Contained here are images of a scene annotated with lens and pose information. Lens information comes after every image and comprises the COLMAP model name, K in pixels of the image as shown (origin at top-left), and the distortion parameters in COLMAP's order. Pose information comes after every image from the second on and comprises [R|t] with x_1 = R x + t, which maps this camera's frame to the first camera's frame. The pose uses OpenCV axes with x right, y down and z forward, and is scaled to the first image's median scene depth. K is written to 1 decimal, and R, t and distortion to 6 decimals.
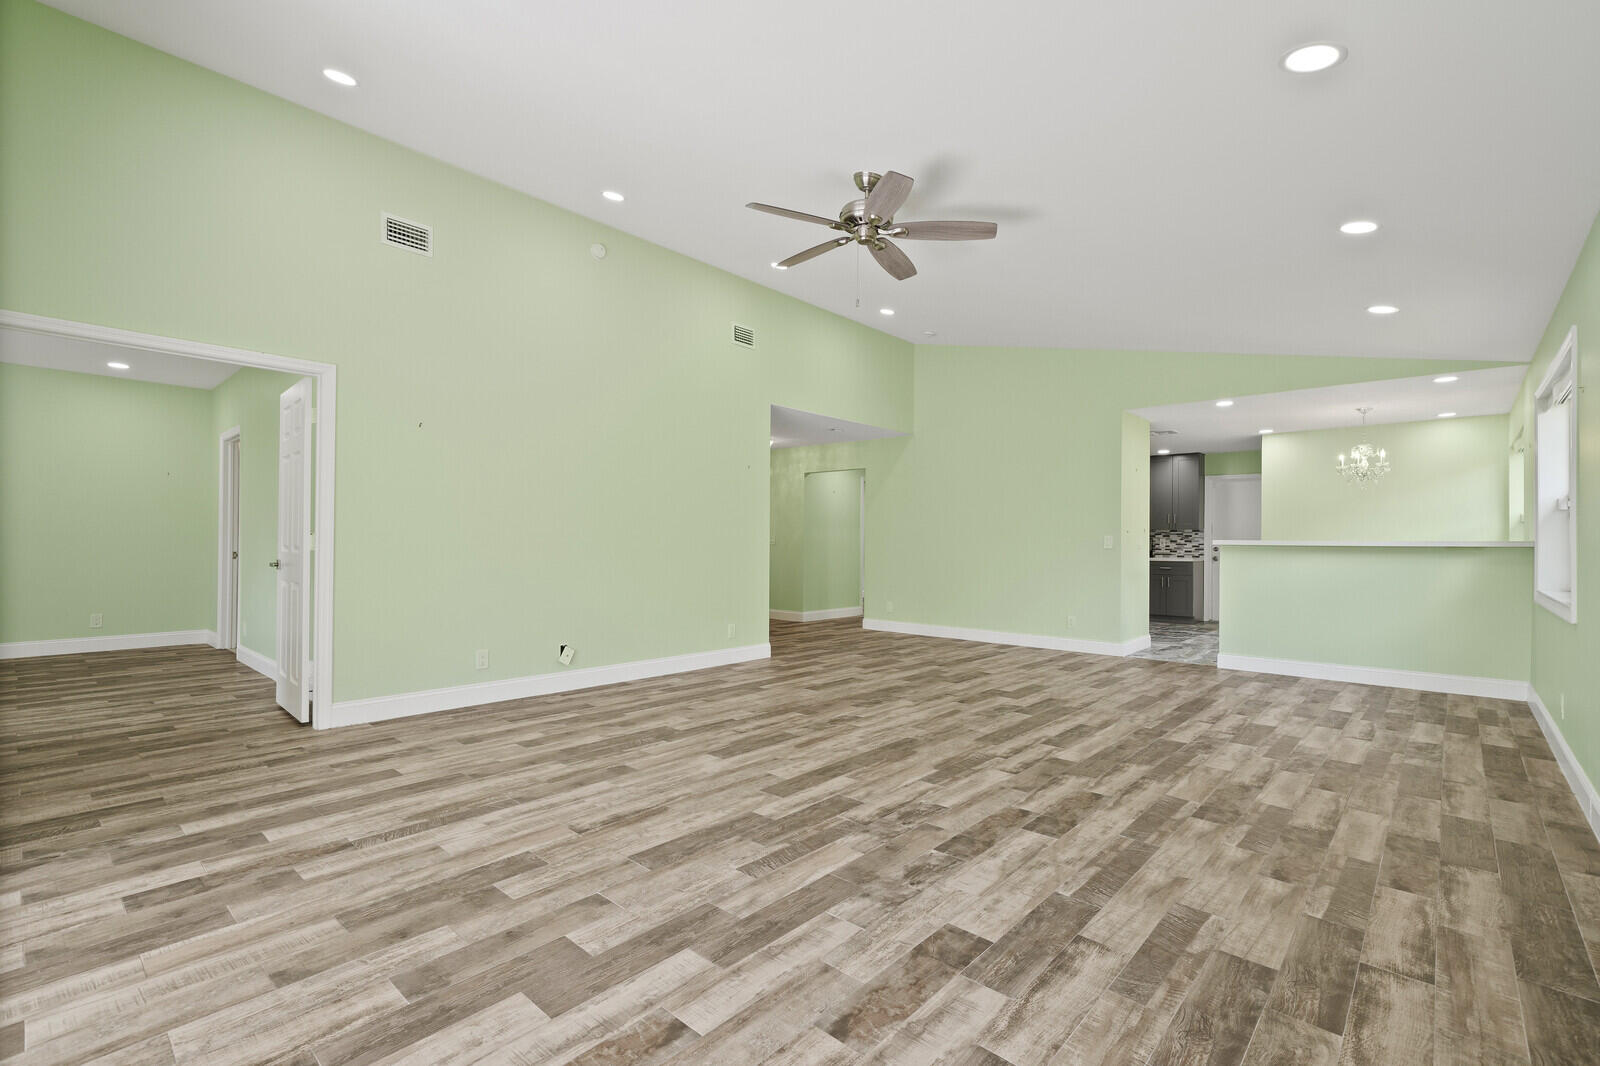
lens RADIAL K [[701.7, 0, 810.6], [0, 701.7, 537.8], [0, 0, 1]] dist [0.001323, 0.004682]
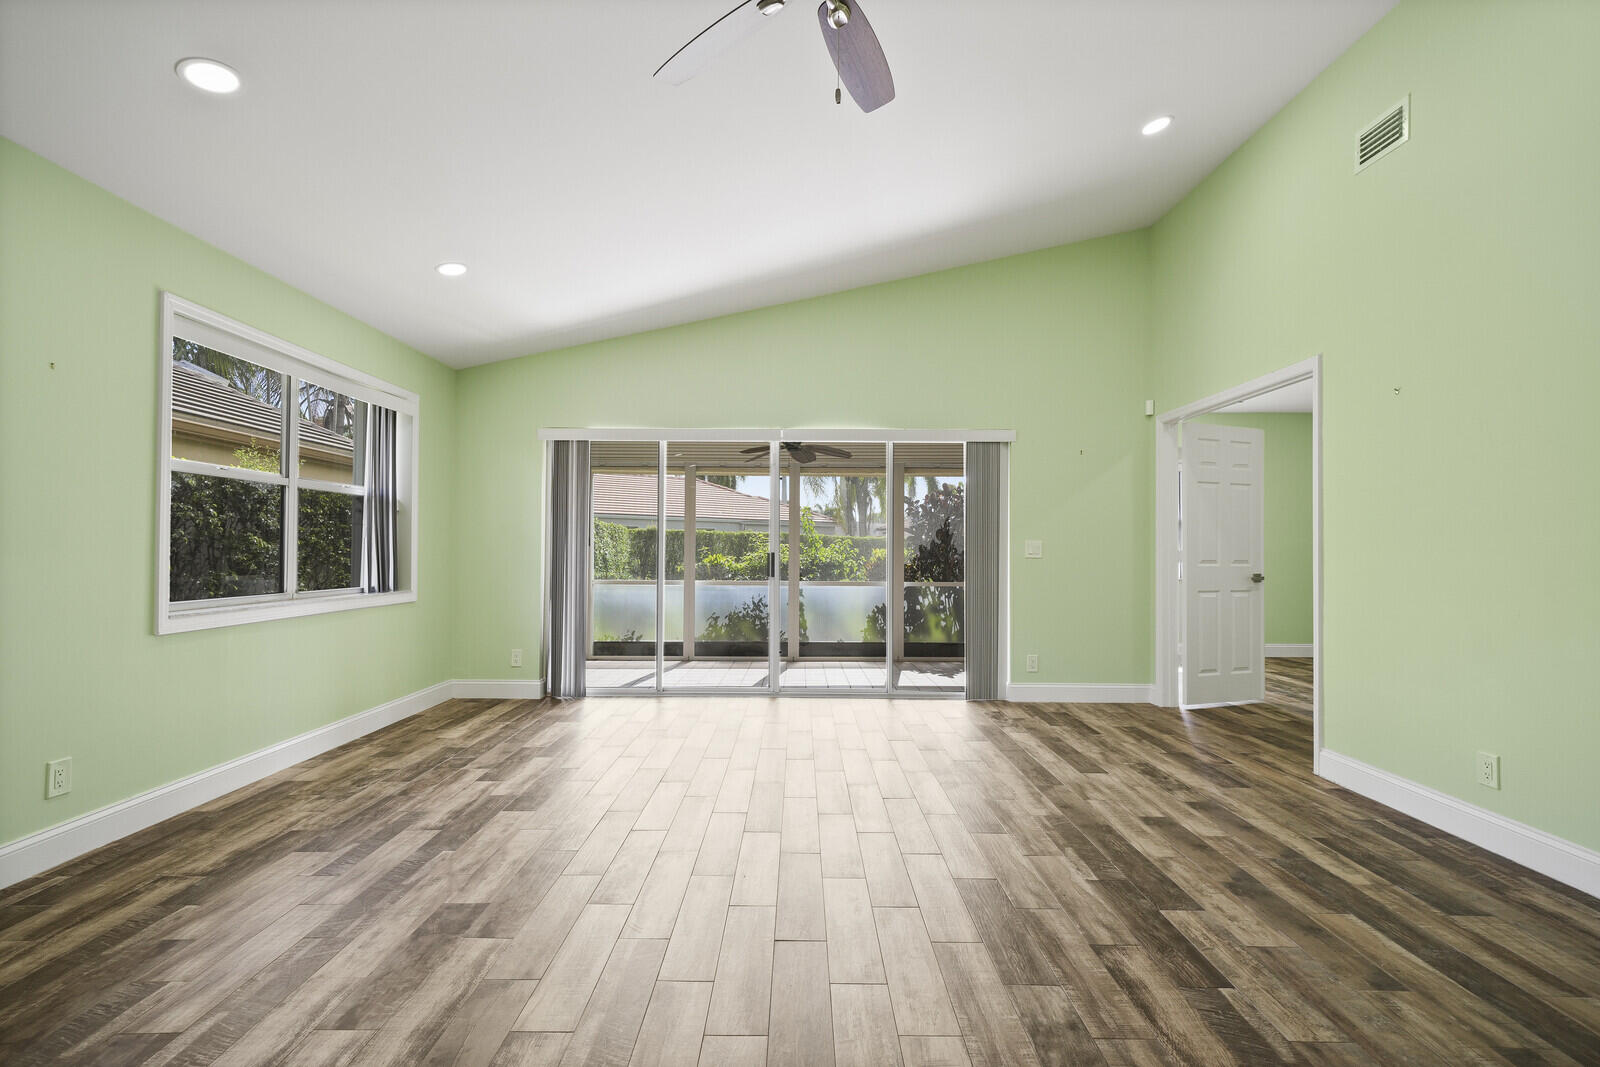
lens RADIAL K [[739.5, 0, 798.2], [0, 739.5, 537.5], [0, 0, 1]] dist [0.003944, 0.000847]
pose [[-0.754019, -0.026073, -0.656335, 0.459569], [-0.009189, 0.999533, -0.029151, 0.011514], [0.656788, -0.015949, -0.753907, 1.435467]]
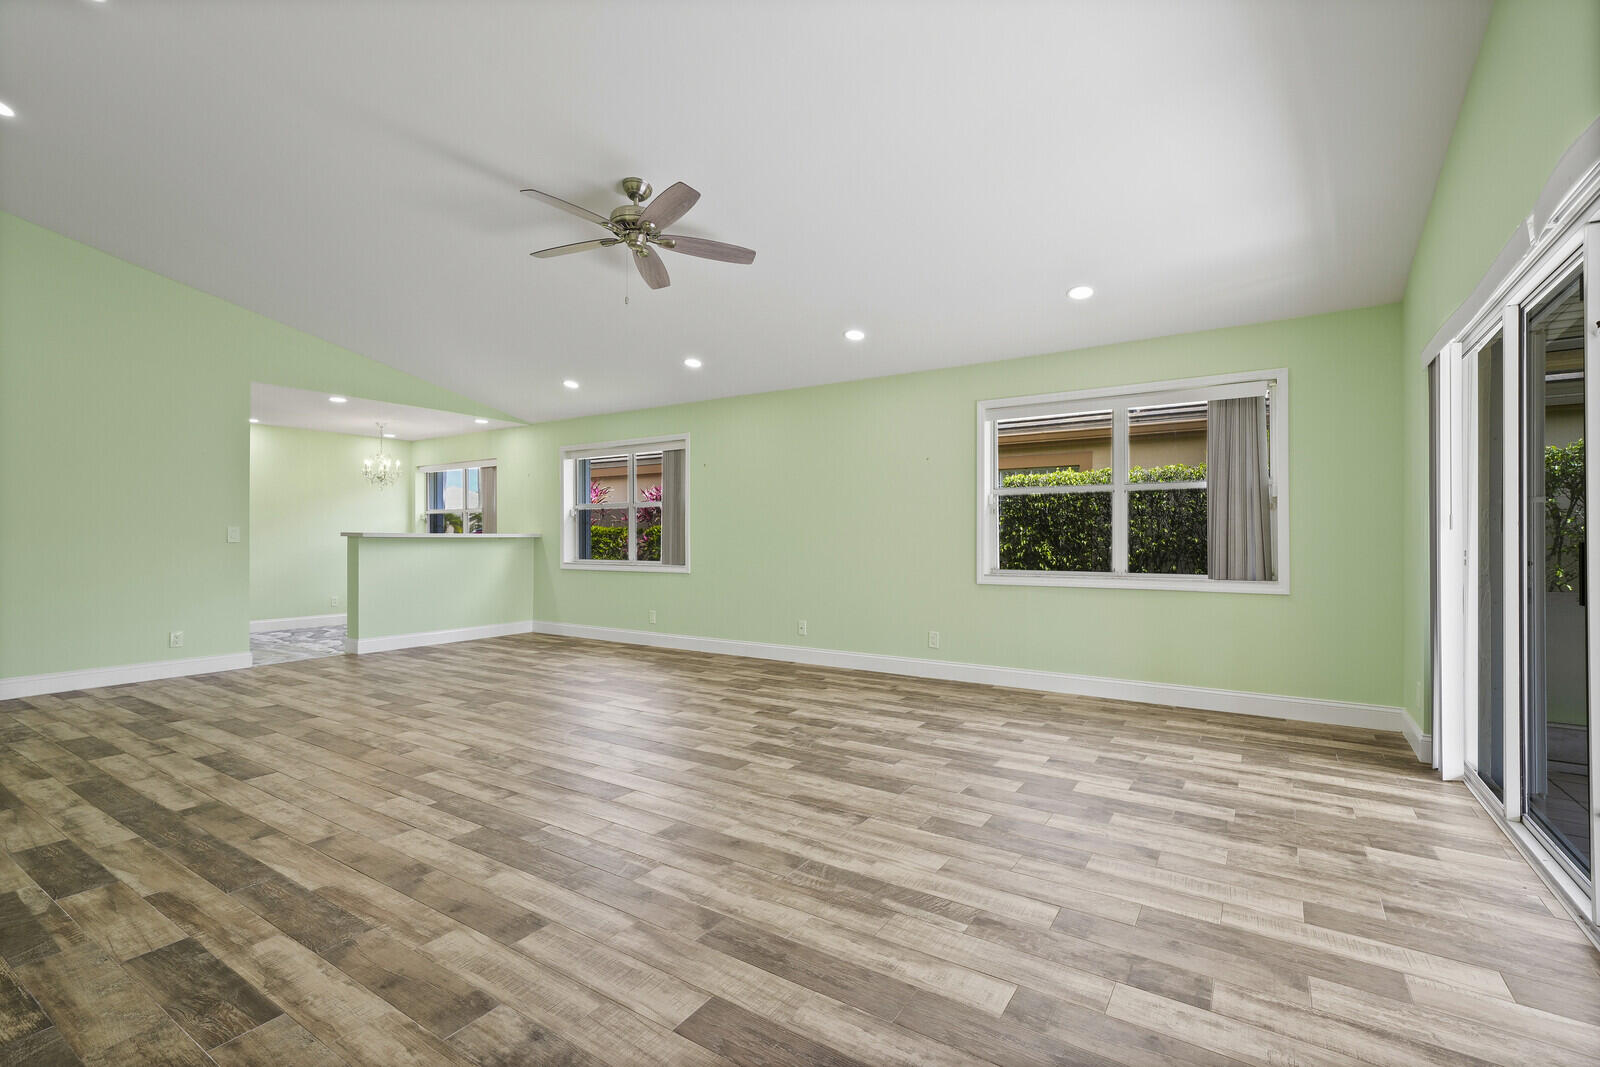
lens RADIAL K [[702.7, 0, 775.6], [0, 702.7, 541.1], [0, 0, 1]] dist [0.003488, 0.000384]
pose [[-0.108107, -0.012105, 0.994066, -0.993620], [-0.007451, 0.999908, 0.011366, -0.001940], [-0.994111, -0.006178, -0.108187, 0.920858]]
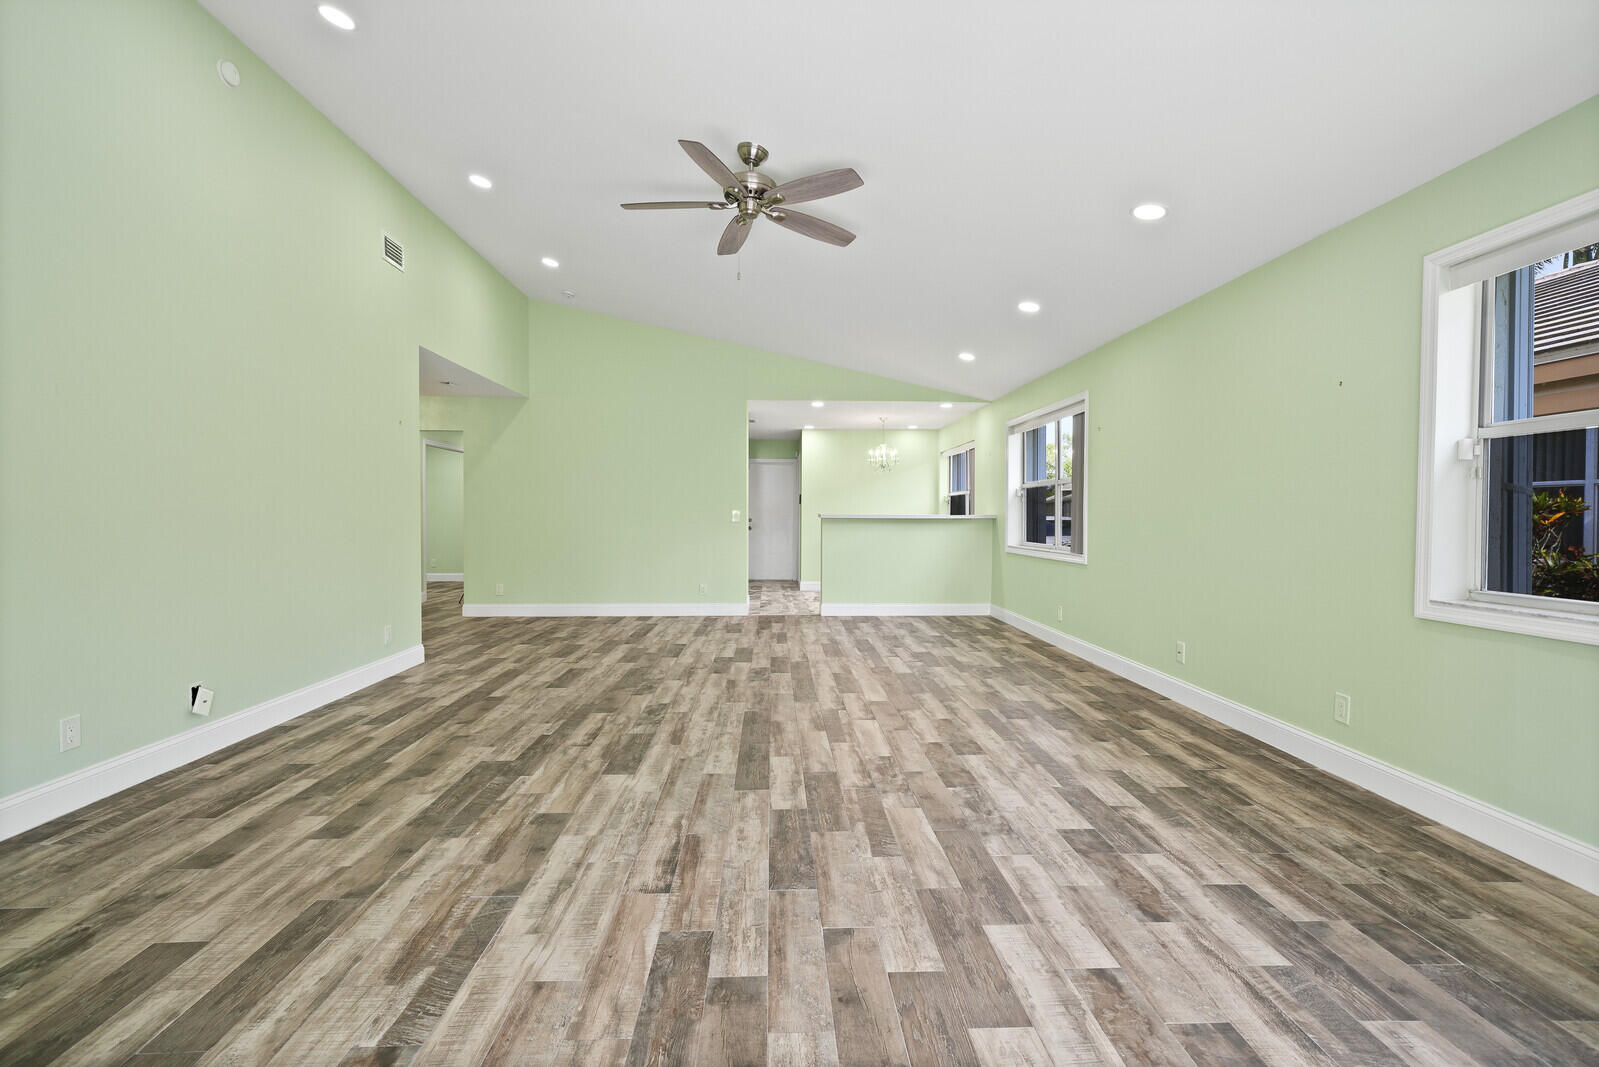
lens RADIAL K [[693.6, 0, 799.5], [0, 693.6, 533.5], [0, 0, 1]] dist [0.002376, 0.000857]
pose [[0.725806, -0.024280, 0.687471, -0.557317], [-0.001761, 0.999308, 0.037153, -0.015237], [-0.687897, -0.028176, 0.725261, 0.242873]]
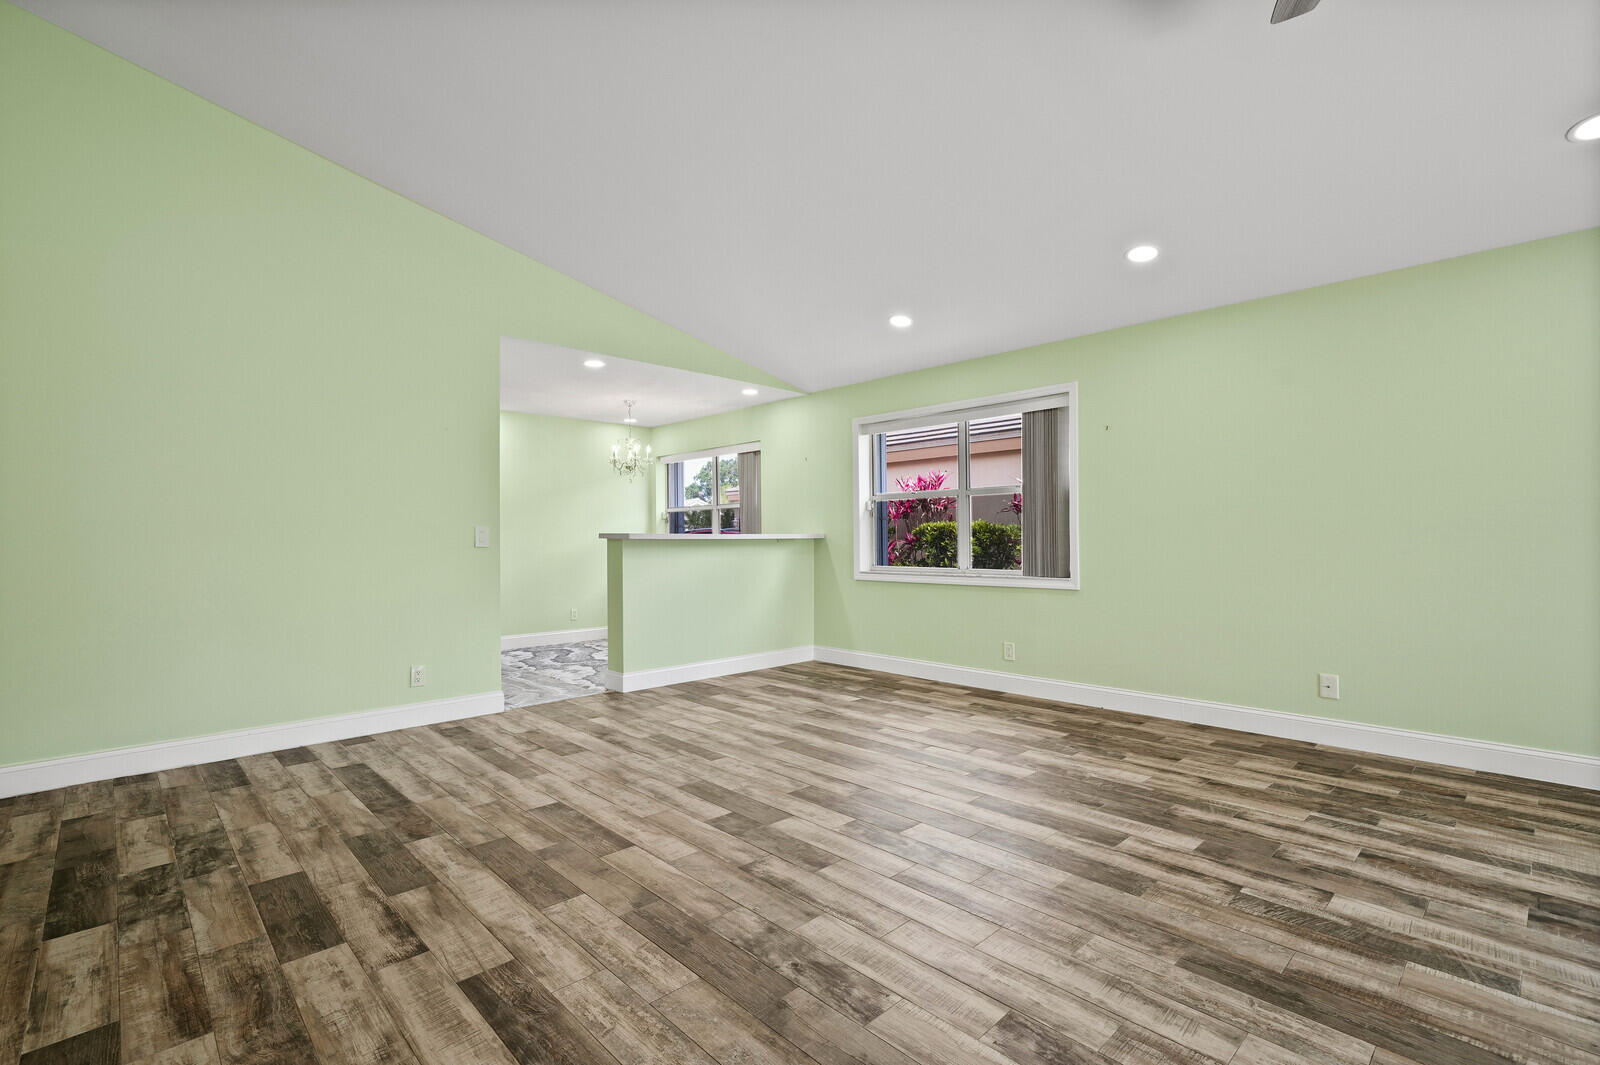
lens RADIAL K [[711.0, 0, 794.9], [0, 711.0, 531.3], [0, 0, 1]] dist [0.006158, 0.000470]
pose [[0.101253, 0.003842, 0.994853, -0.387013], [0.000768, 0.999992, -0.003940, 0.007946], [-0.994860, 0.001163, 0.101250, 1.348453]]
